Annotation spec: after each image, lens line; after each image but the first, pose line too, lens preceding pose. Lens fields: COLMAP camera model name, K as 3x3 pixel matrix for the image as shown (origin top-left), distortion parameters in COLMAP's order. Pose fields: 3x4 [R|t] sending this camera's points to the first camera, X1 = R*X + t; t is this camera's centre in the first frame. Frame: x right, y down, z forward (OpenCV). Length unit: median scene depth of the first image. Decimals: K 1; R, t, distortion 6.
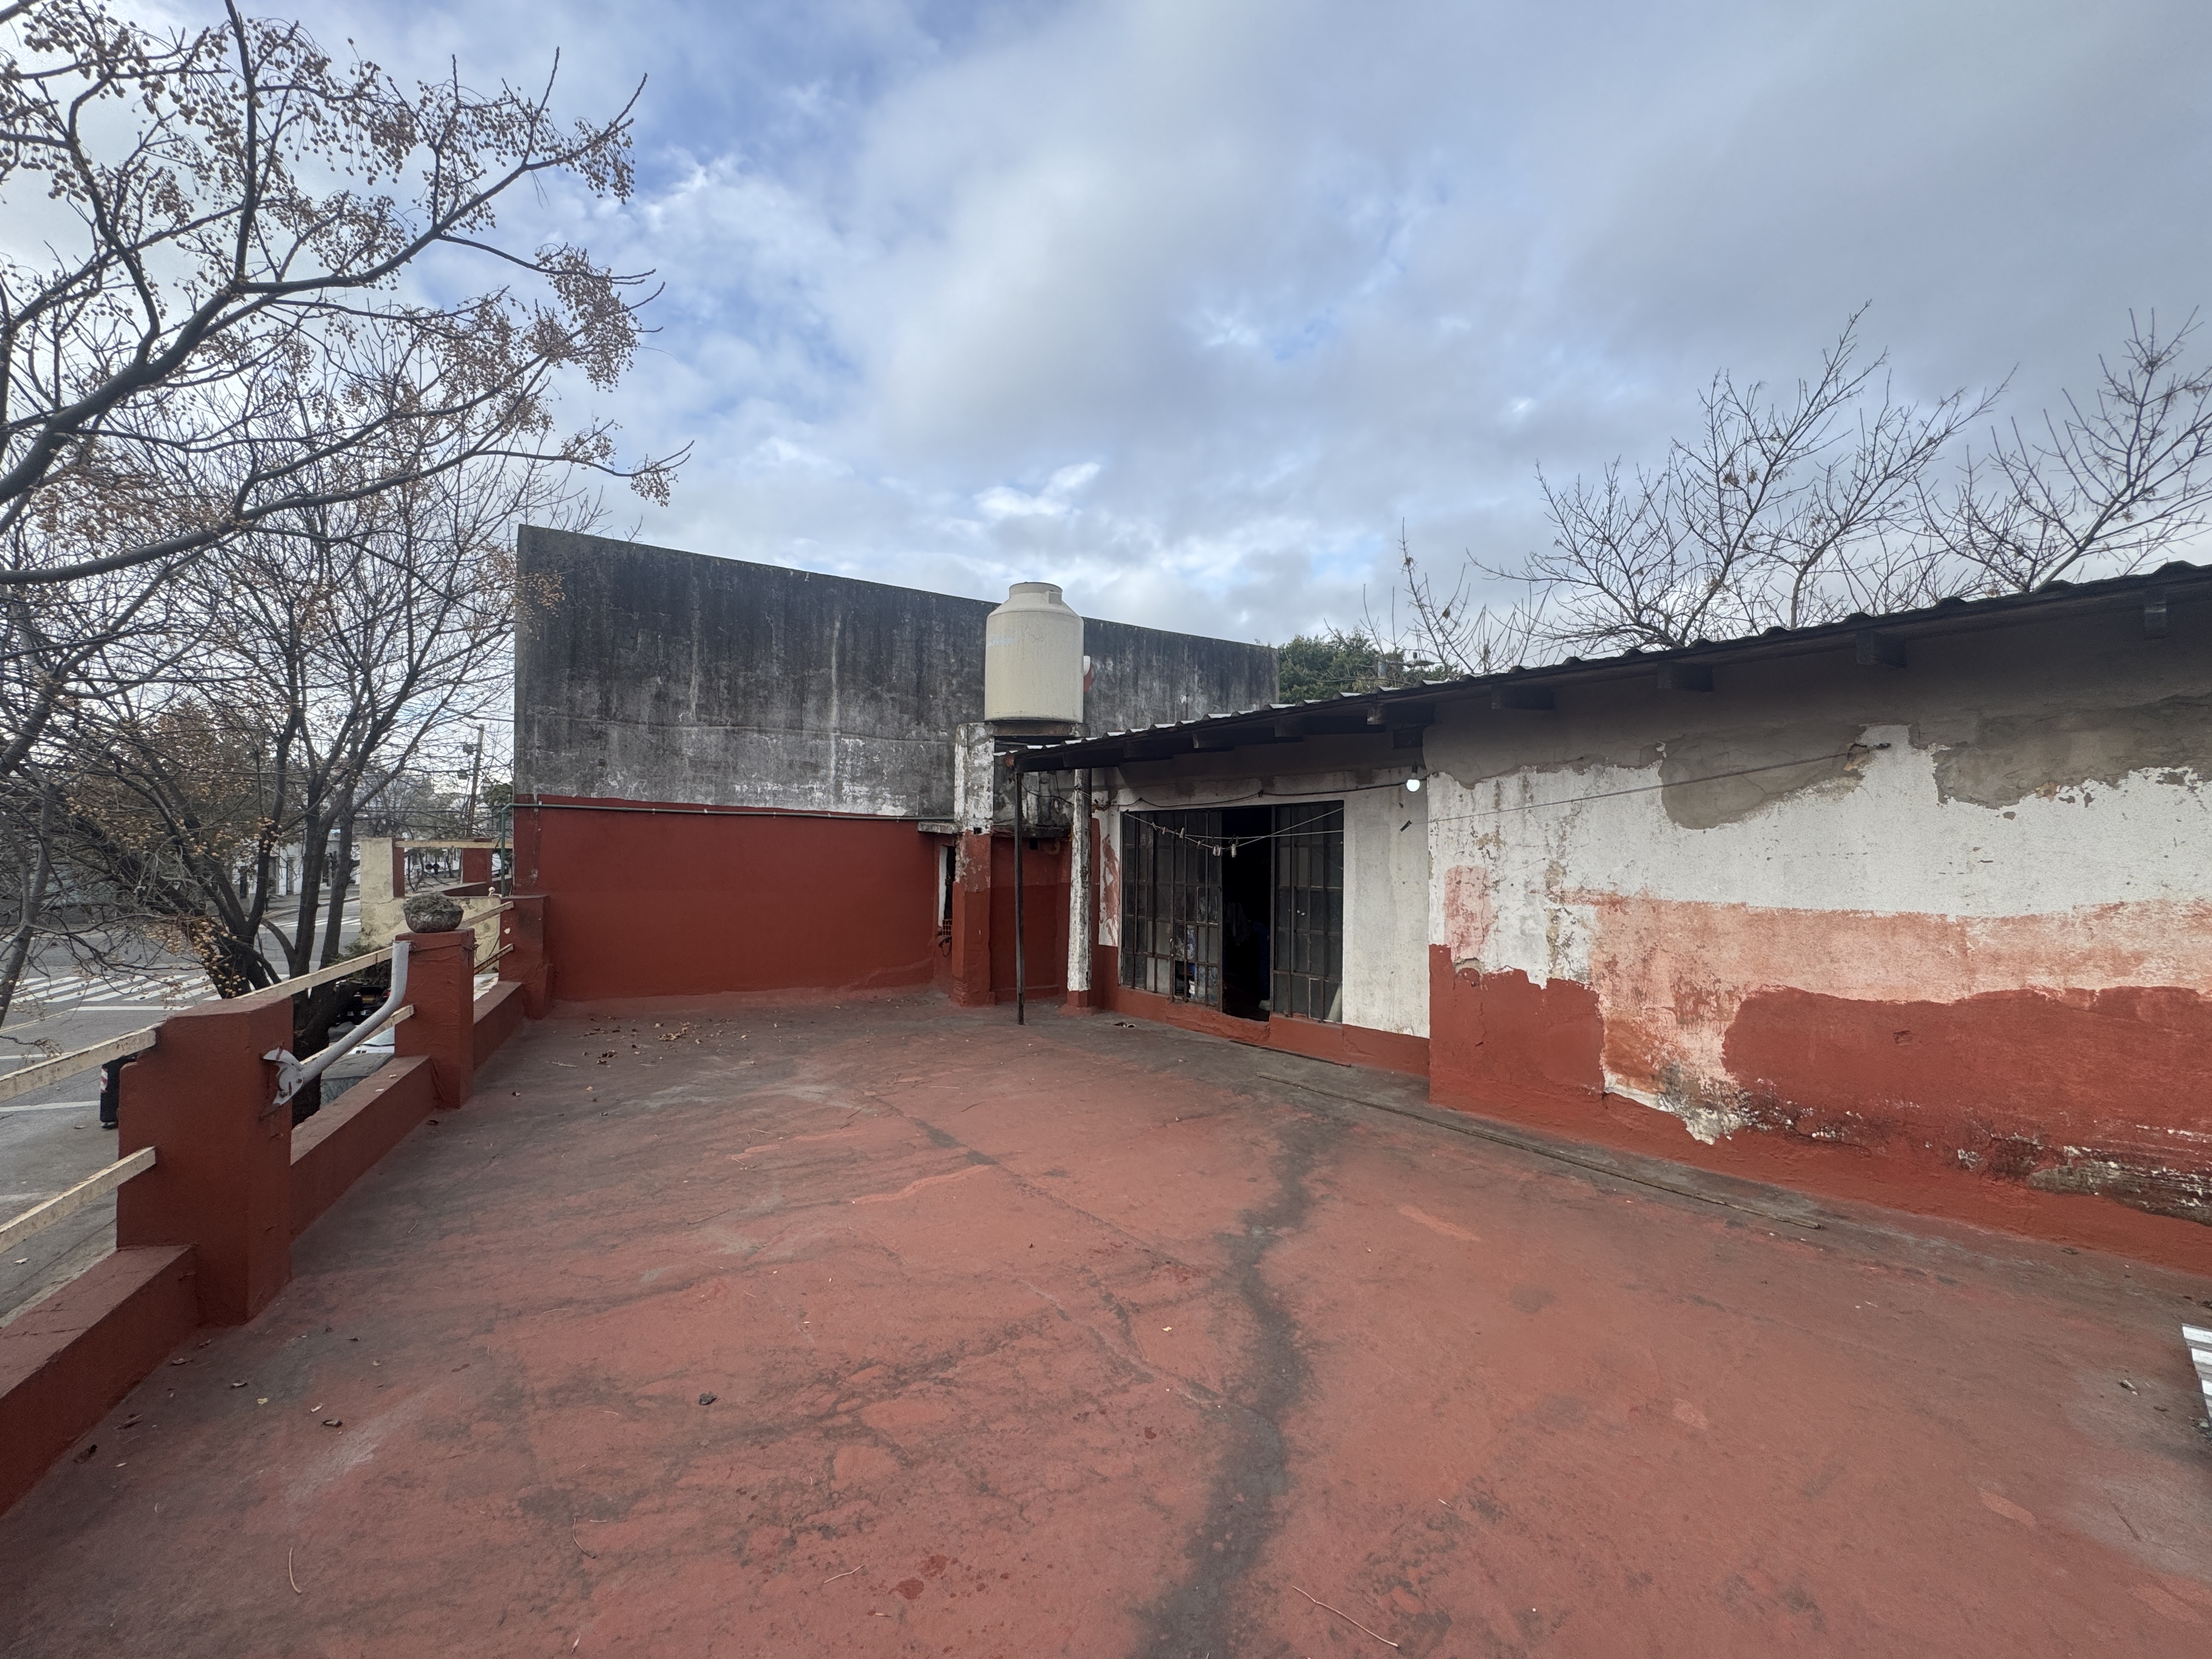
lens RADIAL K [[881.9, 0, 1103.4], [0, 881.9, 837.8], [0, 0, 1]] dist [-0.005635, 0.001034]
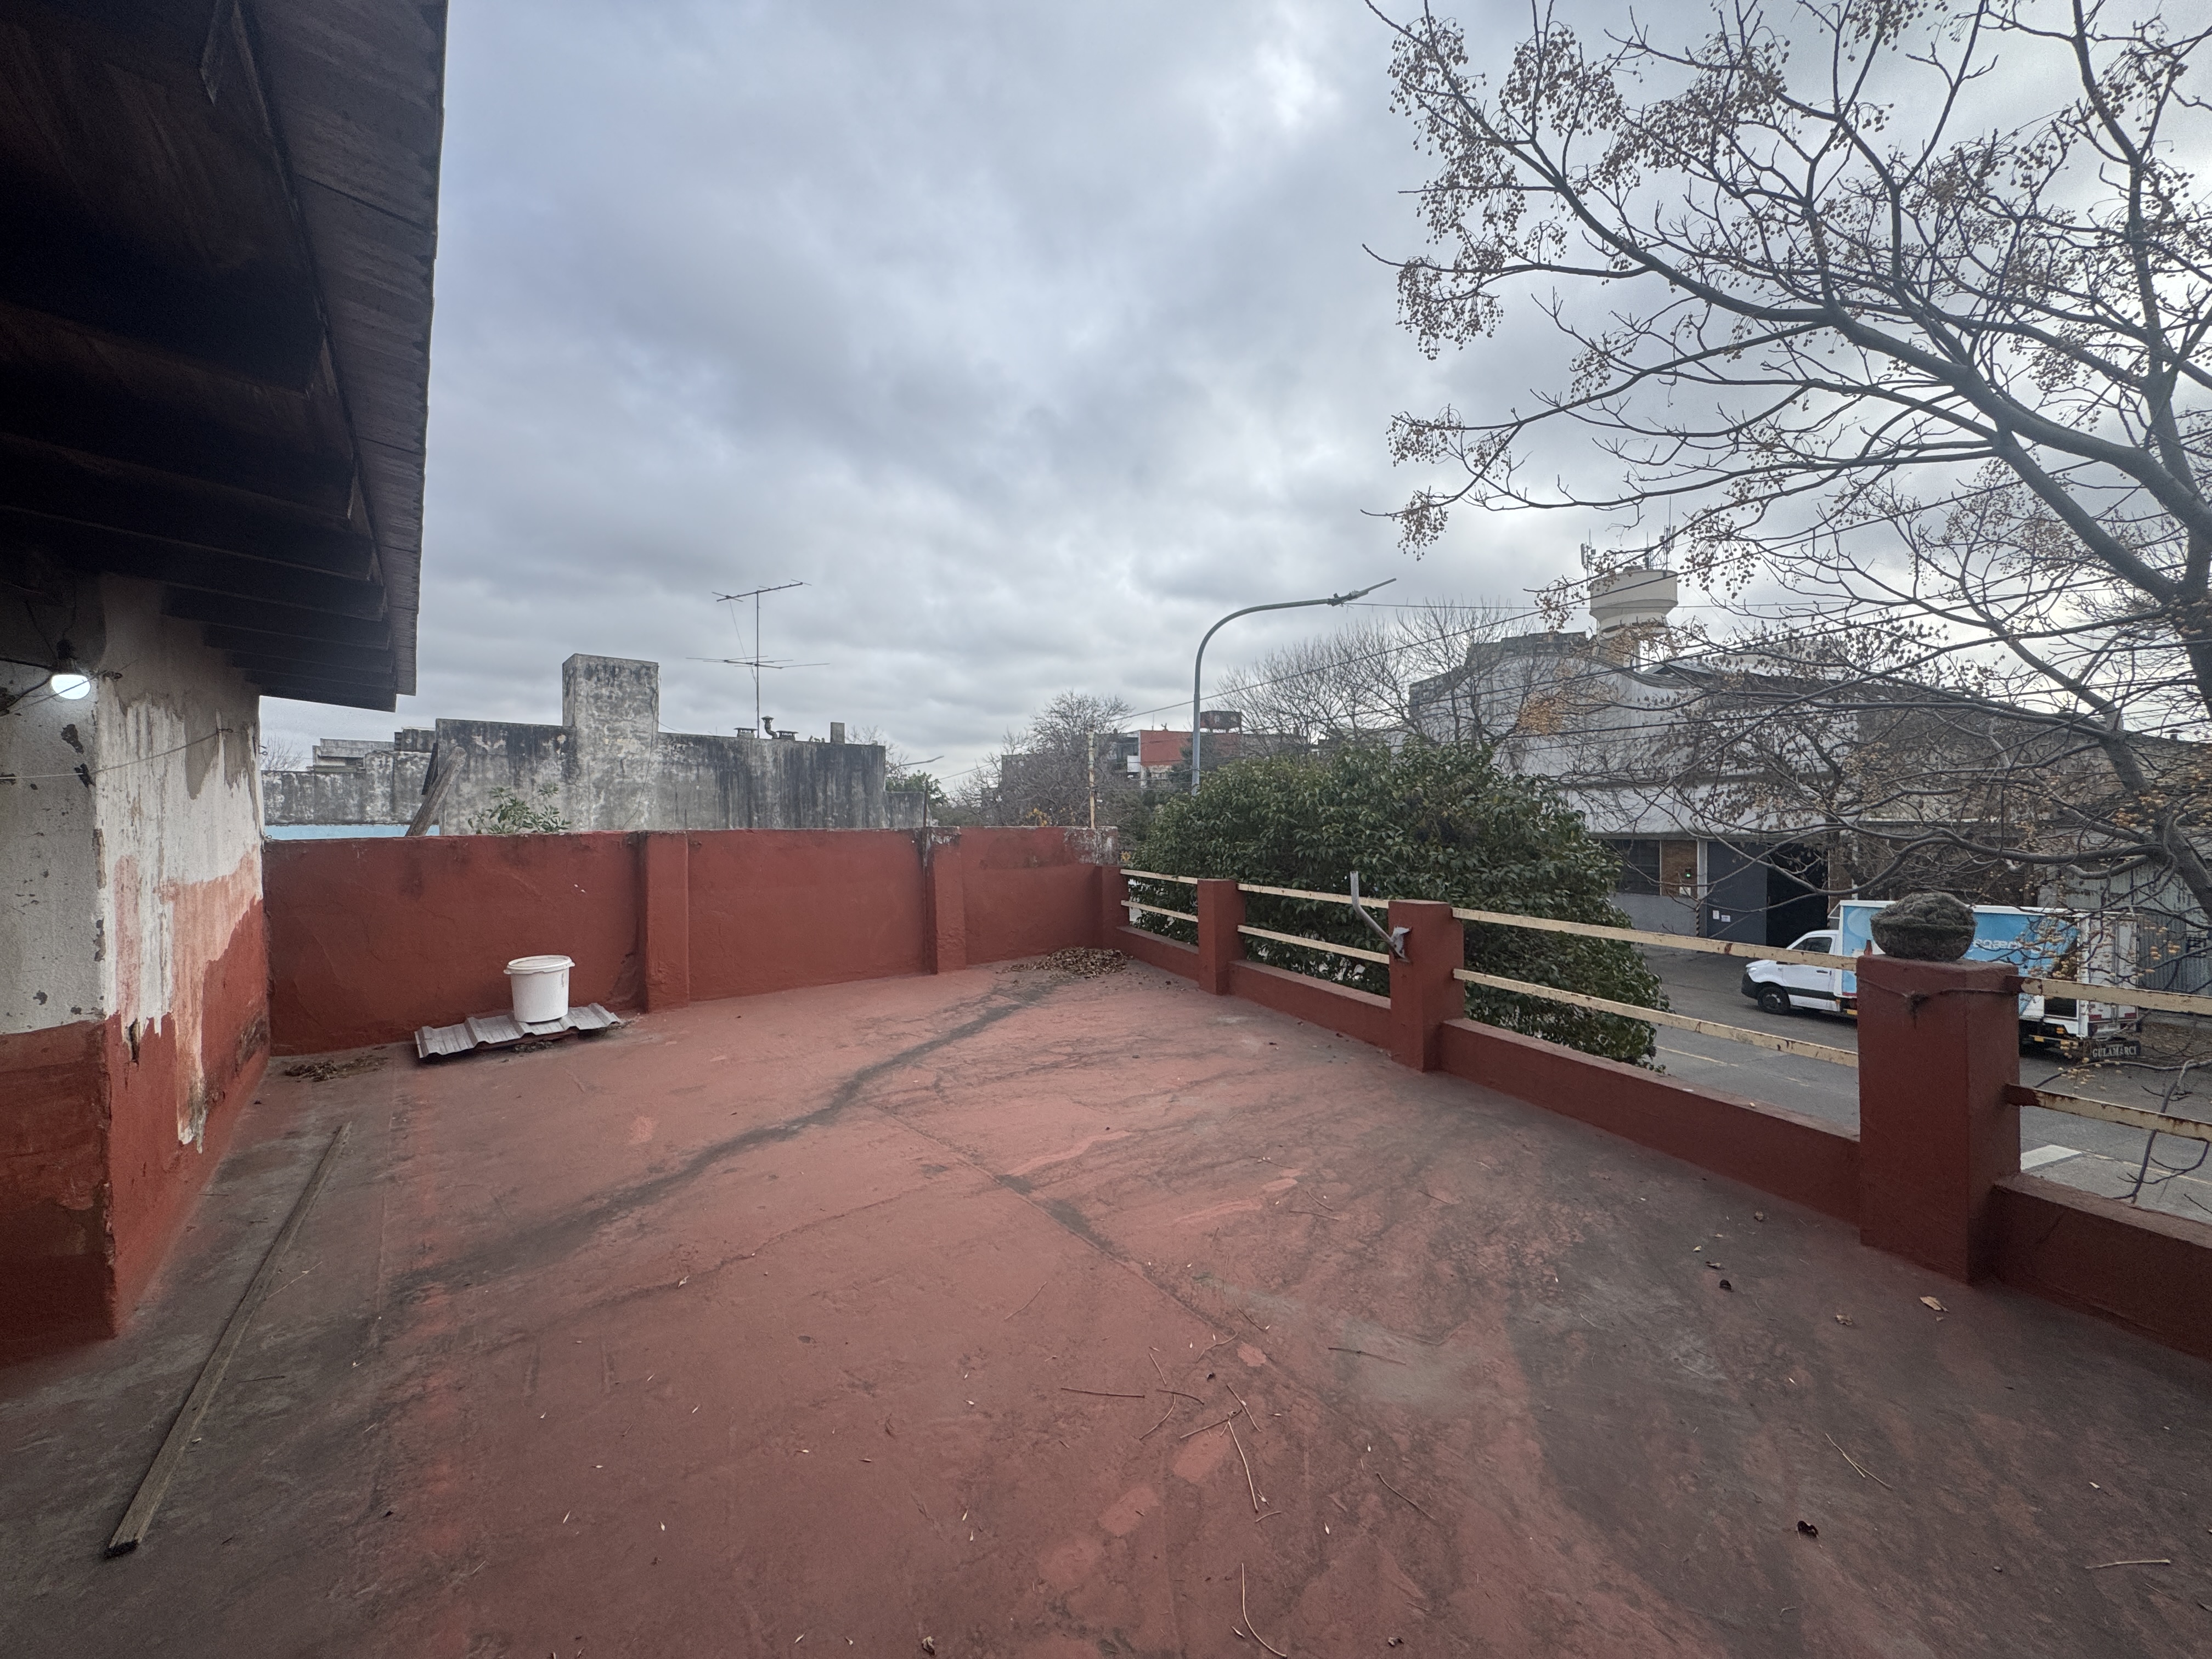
lens RADIAL K [[881.9, 0, 1103.5], [0, 881.9, 830.6], [0, 0, 1]] dist [-0.005635, 0.001034]
pose [[-0.998946, 0.002044, 0.045848, -0.237131], [0.002406, 0.999966, 0.007853, 0.014759], [-0.045830, 0.007955, -0.998918, 1.658344]]
